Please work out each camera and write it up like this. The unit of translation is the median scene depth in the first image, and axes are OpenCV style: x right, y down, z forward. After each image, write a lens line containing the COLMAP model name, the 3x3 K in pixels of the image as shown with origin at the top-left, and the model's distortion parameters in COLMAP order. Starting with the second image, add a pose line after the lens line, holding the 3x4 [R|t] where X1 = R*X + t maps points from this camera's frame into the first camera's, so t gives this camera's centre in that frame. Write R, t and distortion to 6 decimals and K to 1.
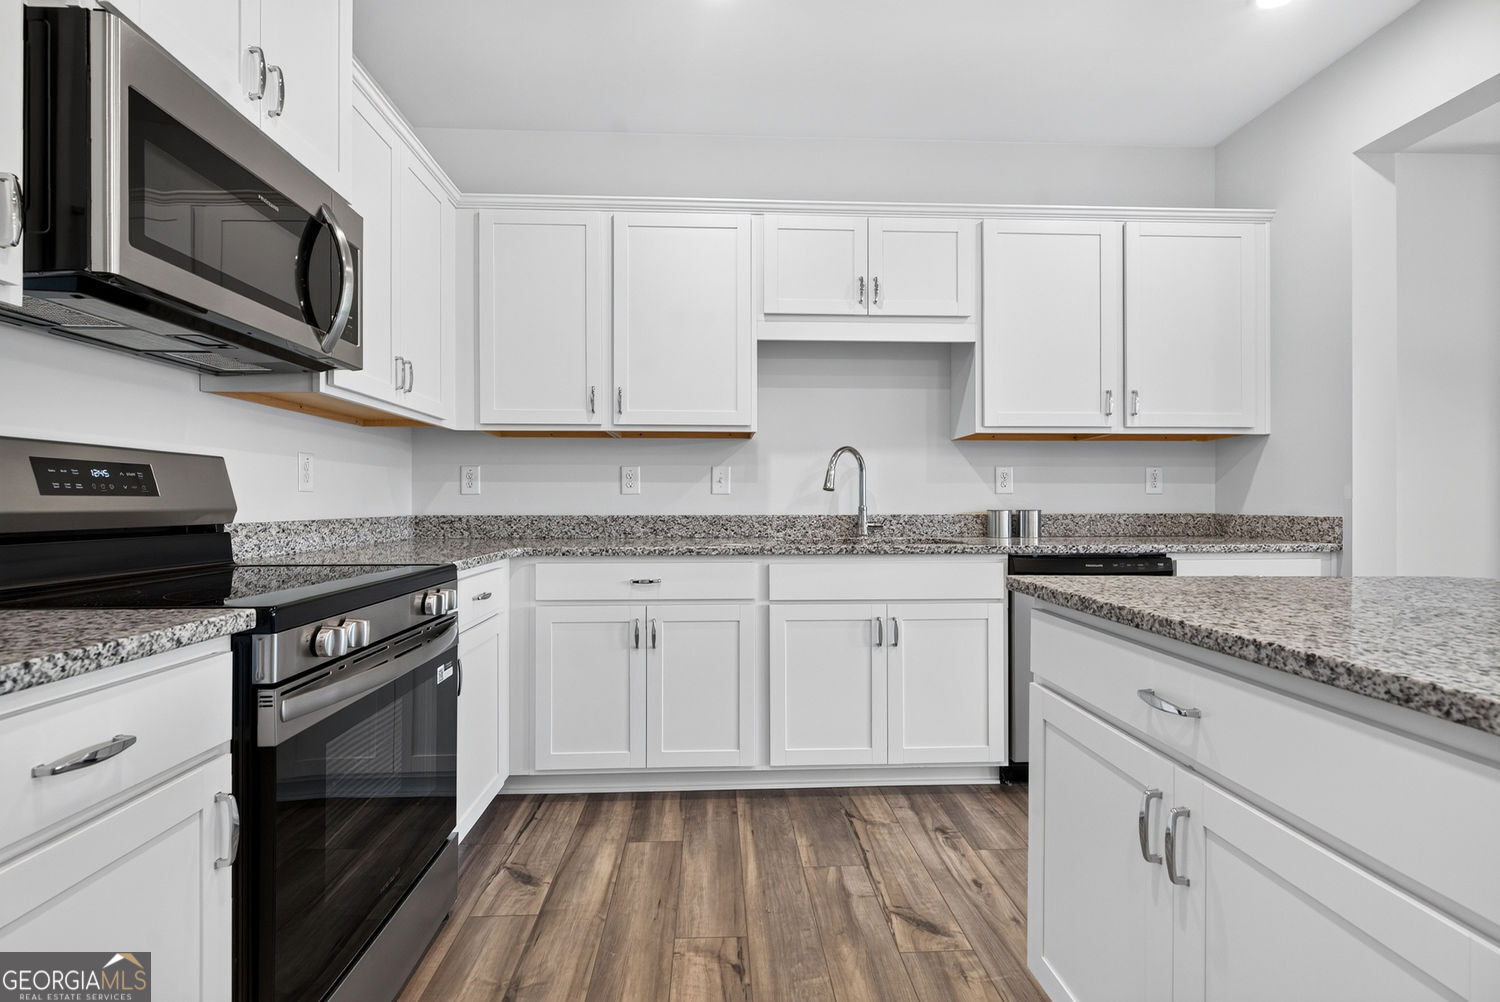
lens RADIAL K [[679.9, 0, 742.0], [0, 679.9, 499.5], [0, 0, 1]] dist [0.001844, 0.000414]
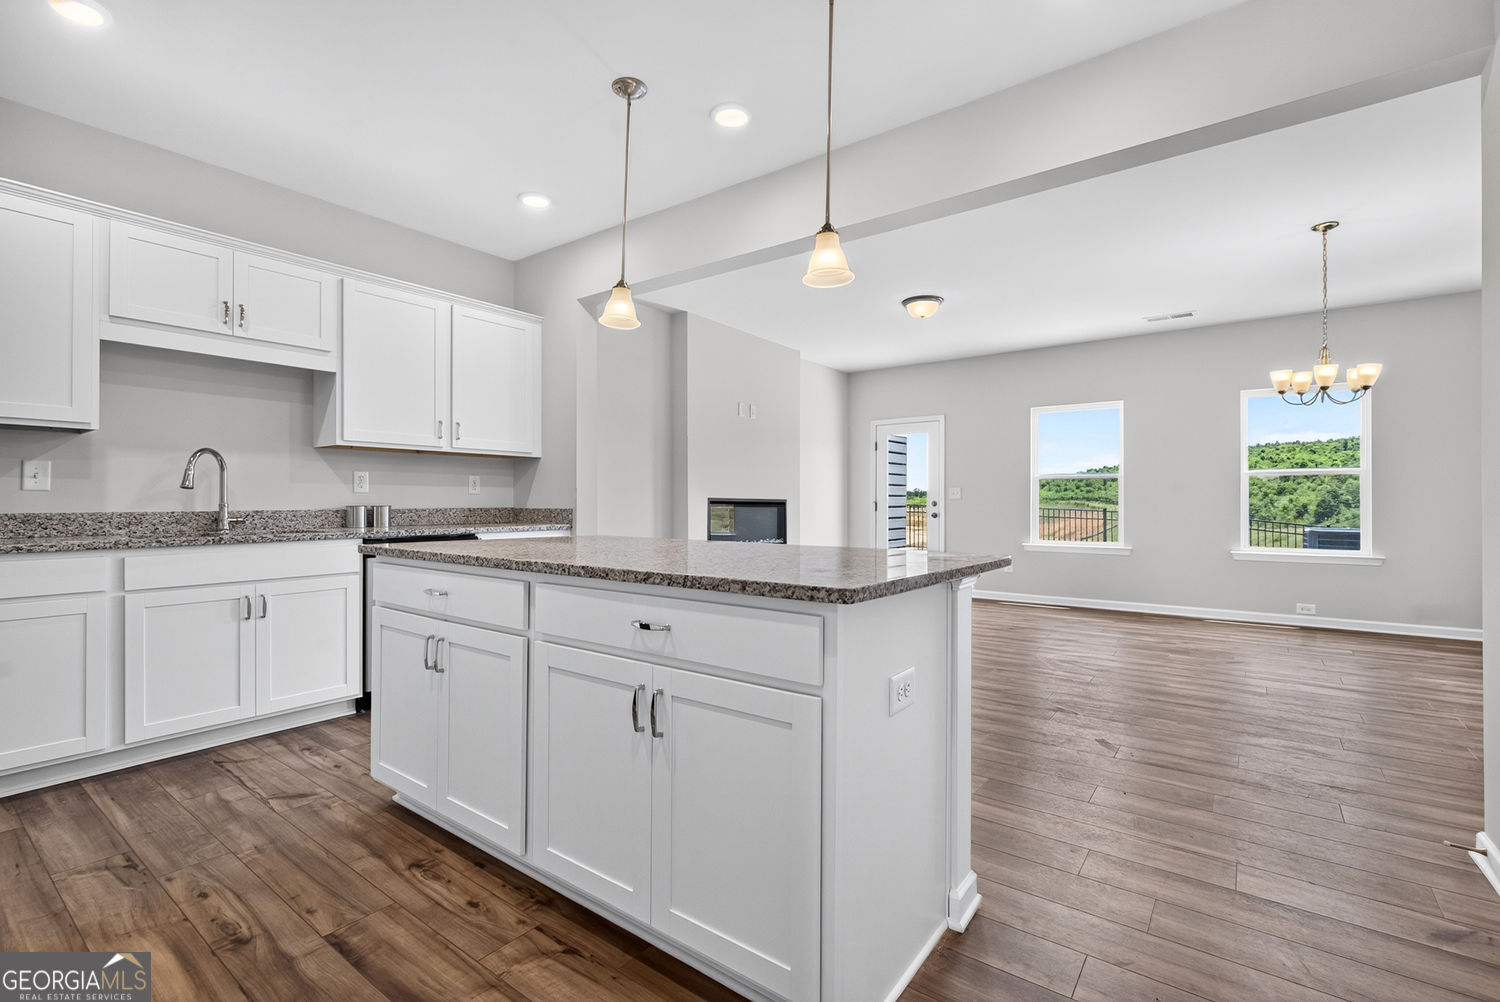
lens RADIAL K [[679.9, 0, 742.0], [0, 679.9, 499.5], [0, 0, 1]] dist [0.001844, 0.000414]
pose [[0.643636, 0.001633, 0.765330, -0.156454], [-0.003350, 0.999994, 0.000683, 0.000223], [-0.765324, -0.003004, 0.643638, -0.440546]]
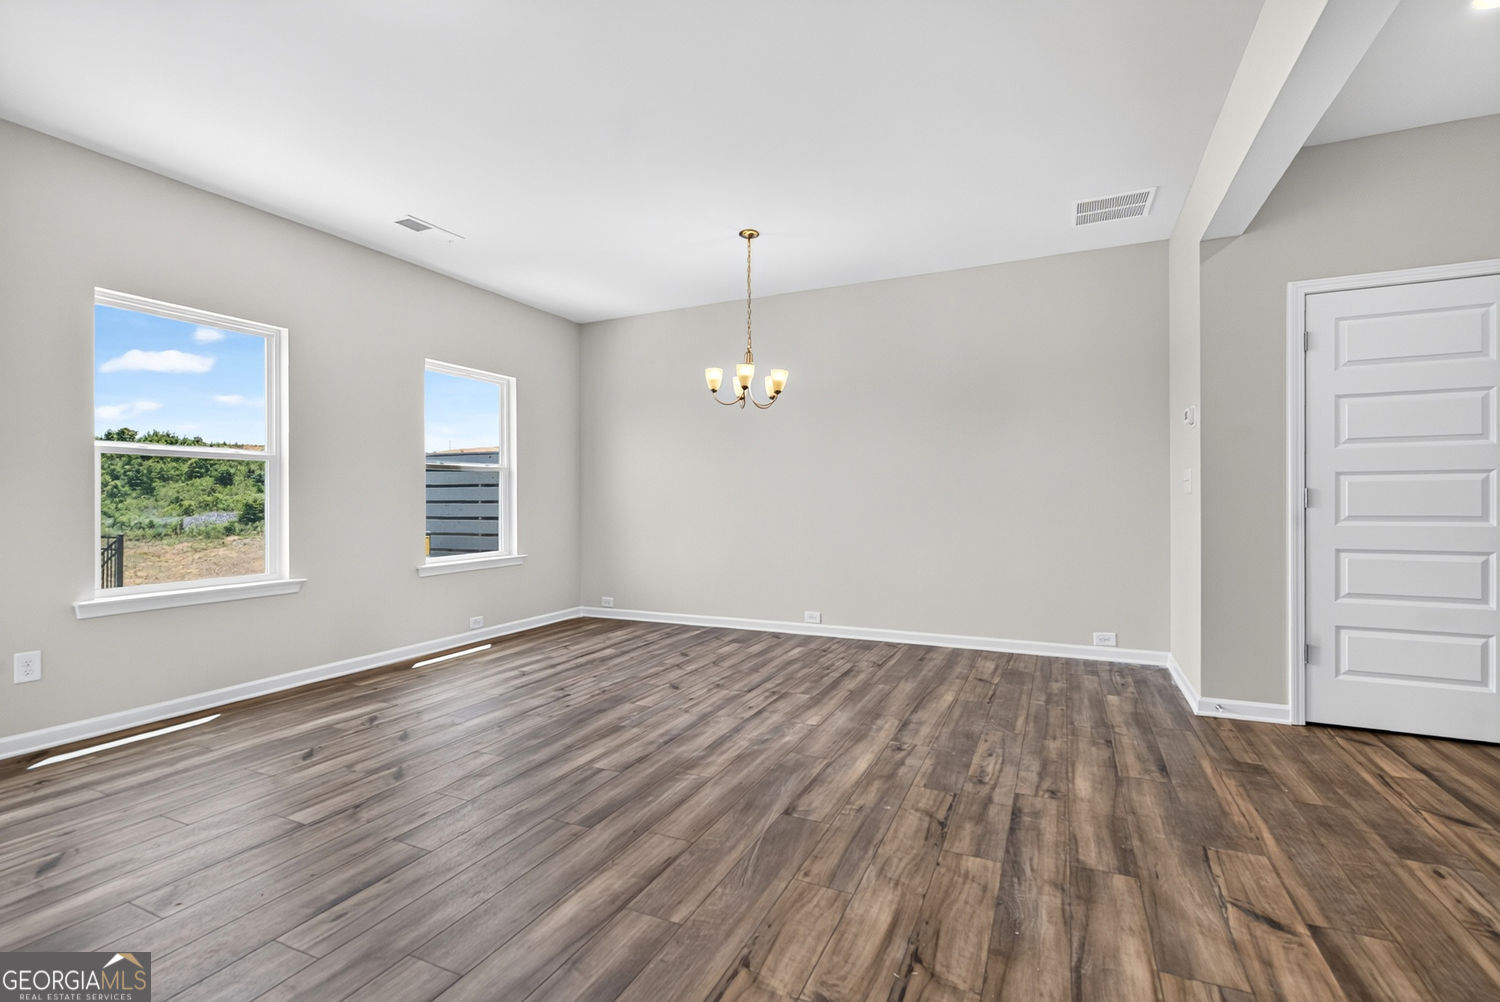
lens RADIAL K [[677.5, 0, 748.9], [0, 677.5, 496.5], [0, 0, 1]] dist [0.001442, -0.000373]
pose [[-0.883411, 0.003889, 0.468583, 1.235322], [0.000161, 0.999968, -0.007995, 0.006491], [-0.468599, -0.006987, -0.883383, 1.058123]]
